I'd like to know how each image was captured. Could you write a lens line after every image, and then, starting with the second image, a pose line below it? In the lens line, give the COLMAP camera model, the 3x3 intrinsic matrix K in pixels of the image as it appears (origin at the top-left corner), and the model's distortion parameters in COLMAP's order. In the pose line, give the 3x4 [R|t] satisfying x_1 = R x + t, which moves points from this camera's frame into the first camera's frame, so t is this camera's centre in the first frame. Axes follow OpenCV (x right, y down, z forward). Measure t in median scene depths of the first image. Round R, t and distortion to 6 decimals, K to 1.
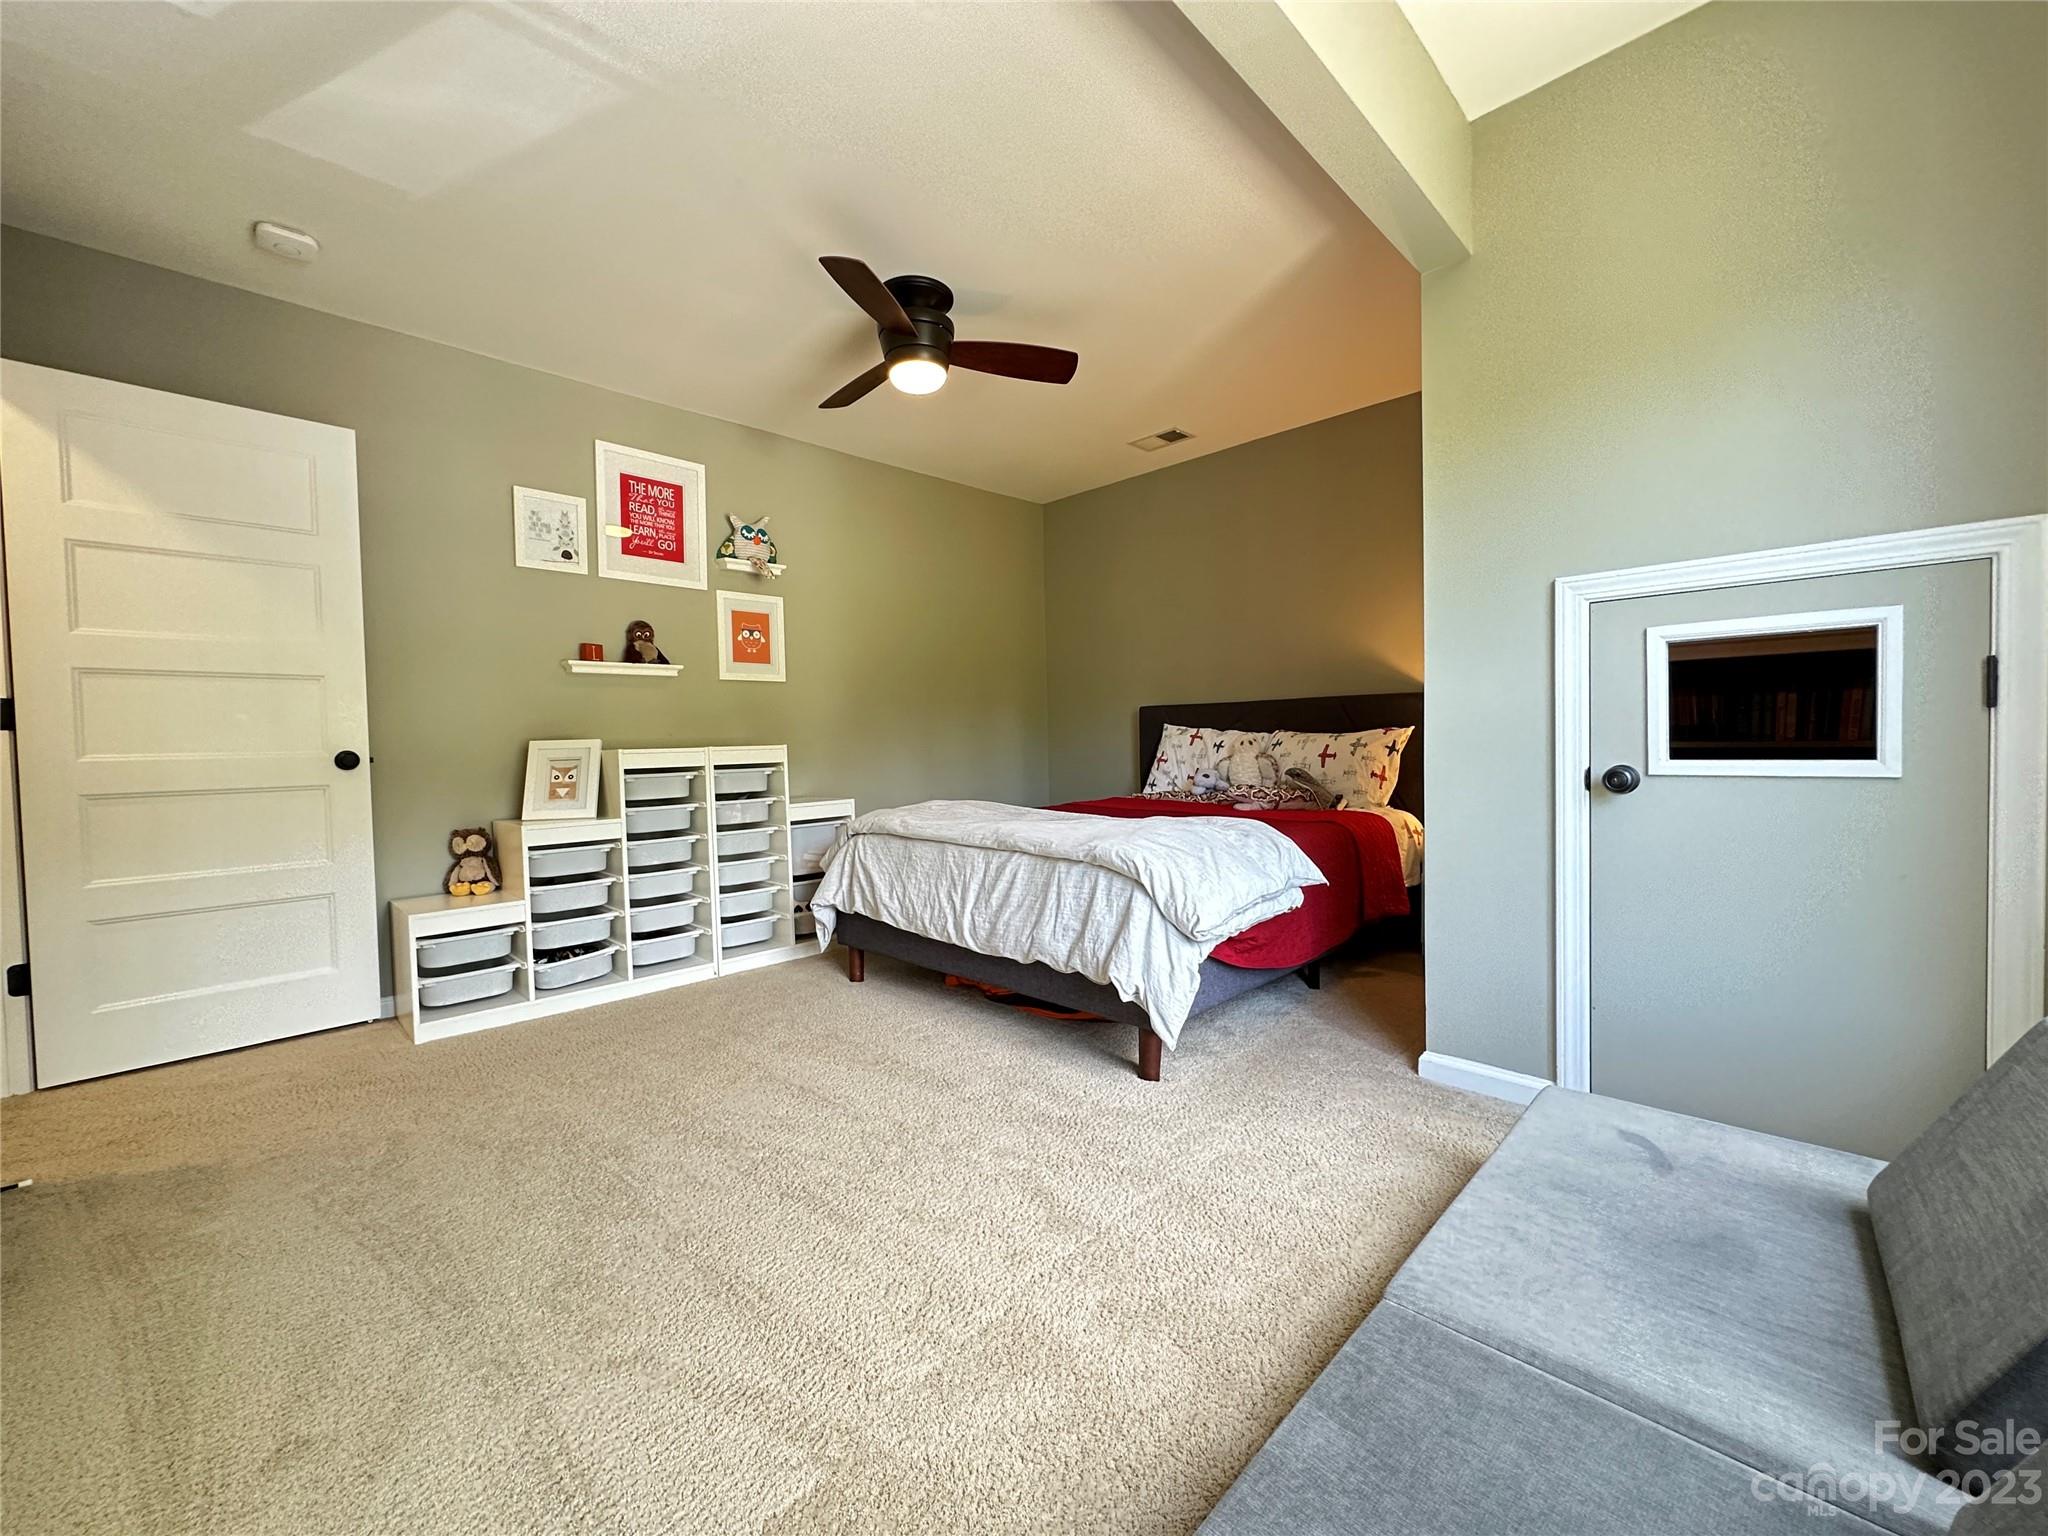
lens RADIAL K [[817.9, 0, 1033.6], [0, 817.9, 768.5], [0, 0, 1]] dist [-0.003913, -0.000202]
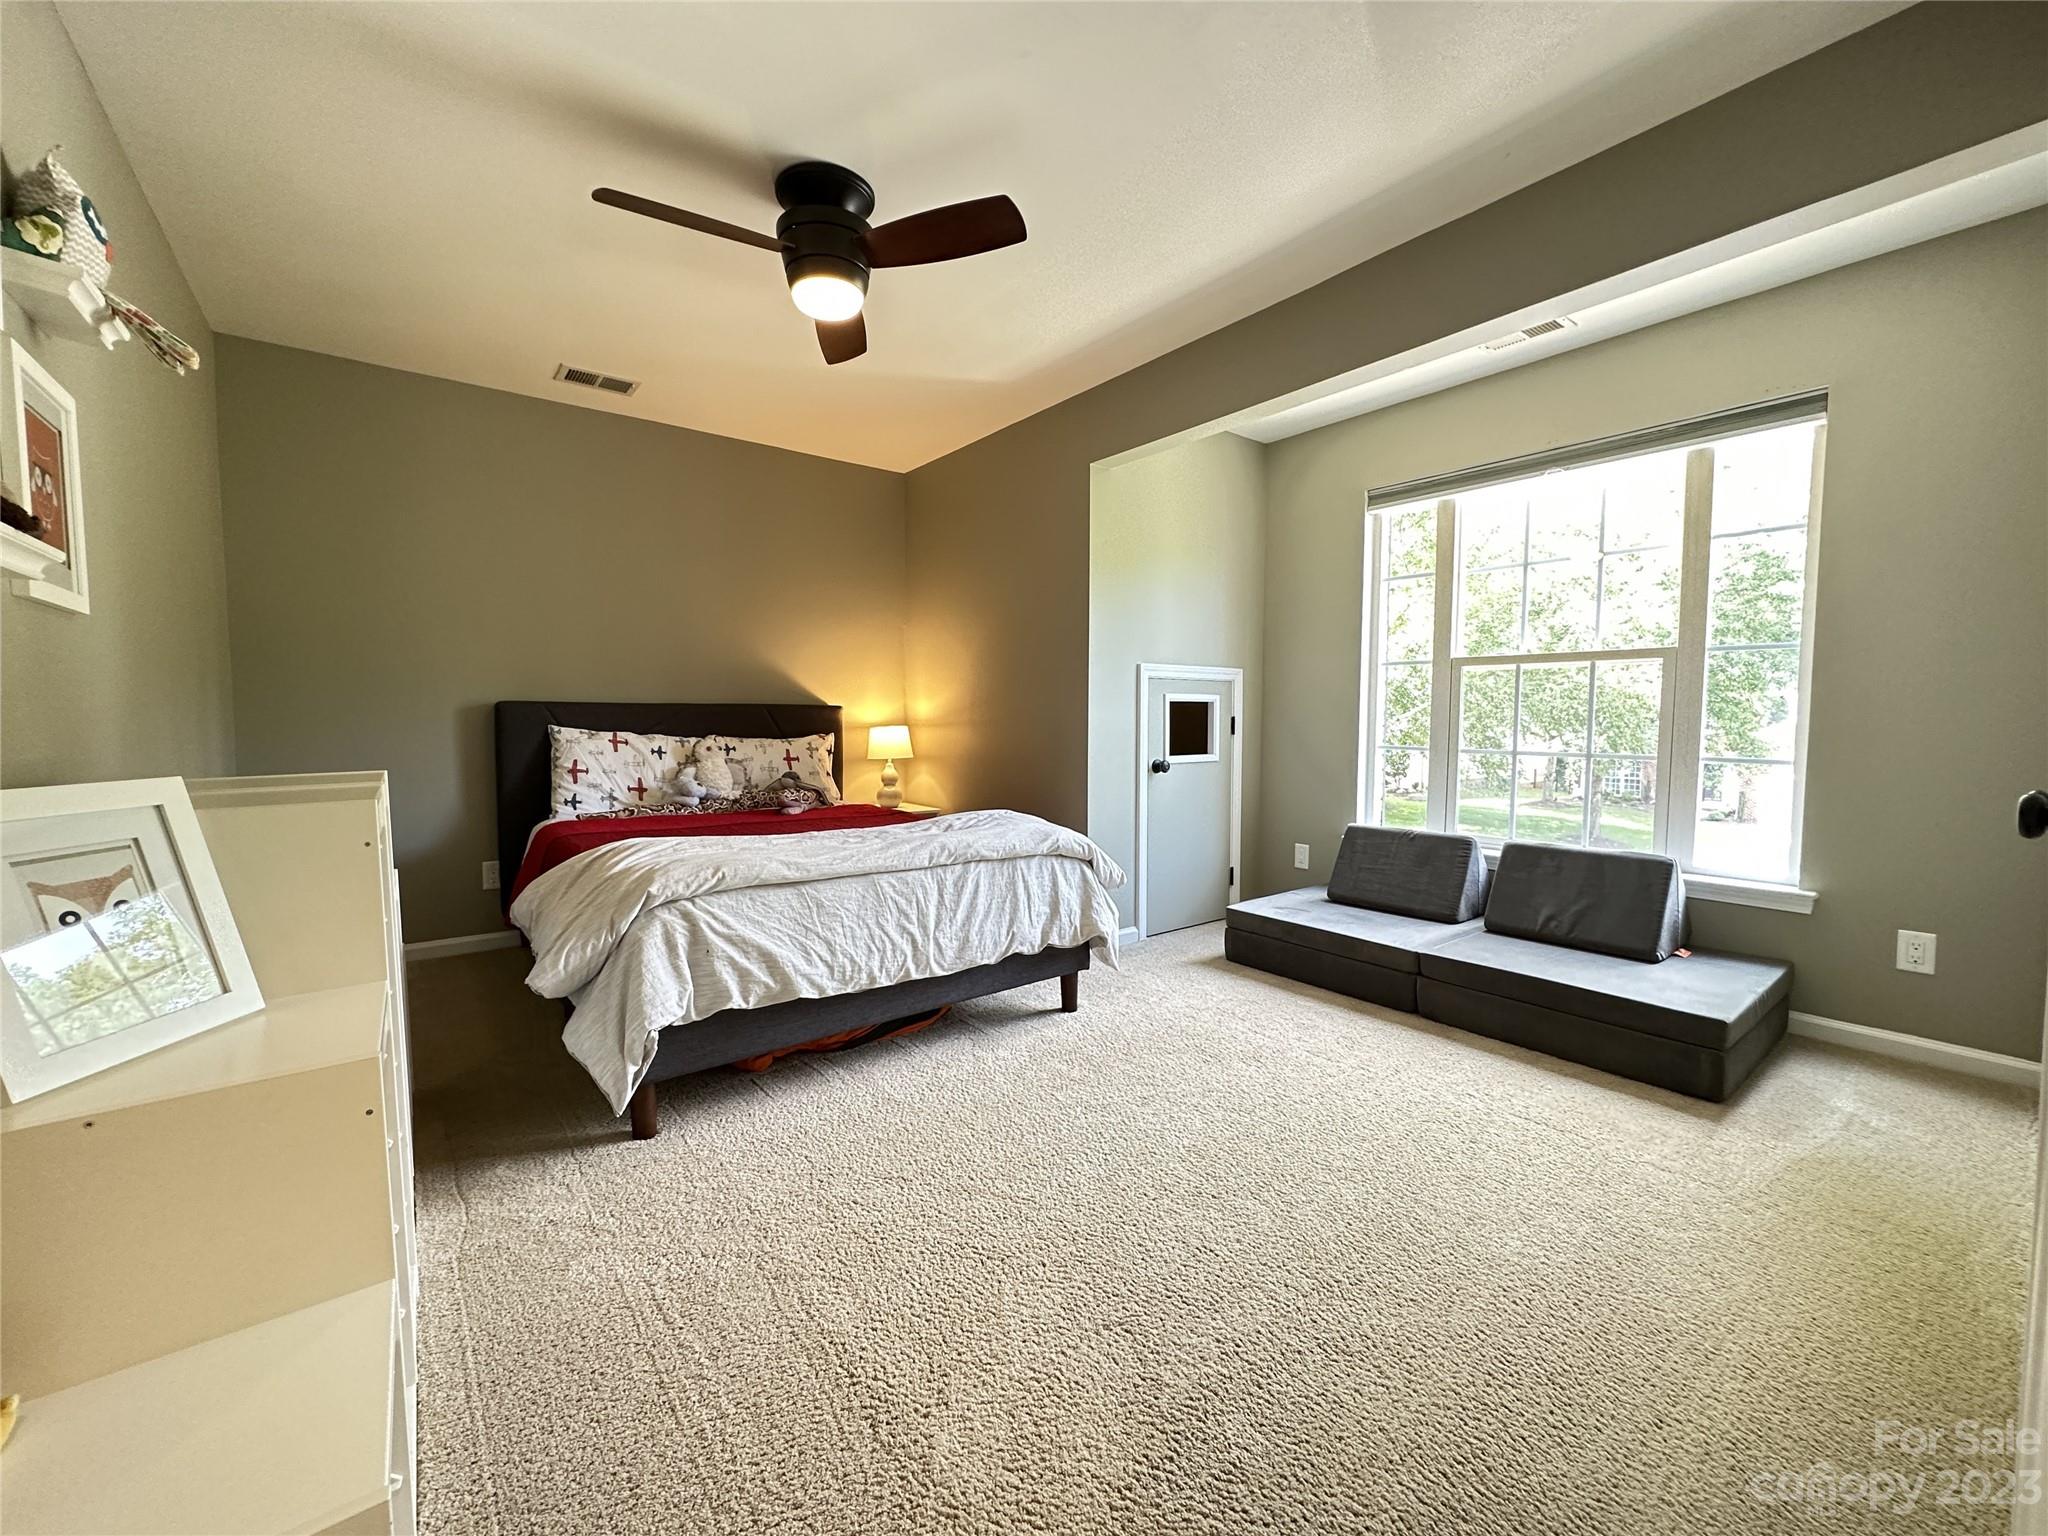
lens RADIAL K [[817.9, 0, 1017.8], [0, 817.9, 769.5], [0, 0, 1]] dist [-0.003913, -0.000202]
pose [[0.136540, -0.041300, 0.989773, -0.957030], [0.030385, 0.998835, 0.037487, -0.046783], [-0.990169, 0.024956, 0.137636, 0.750688]]
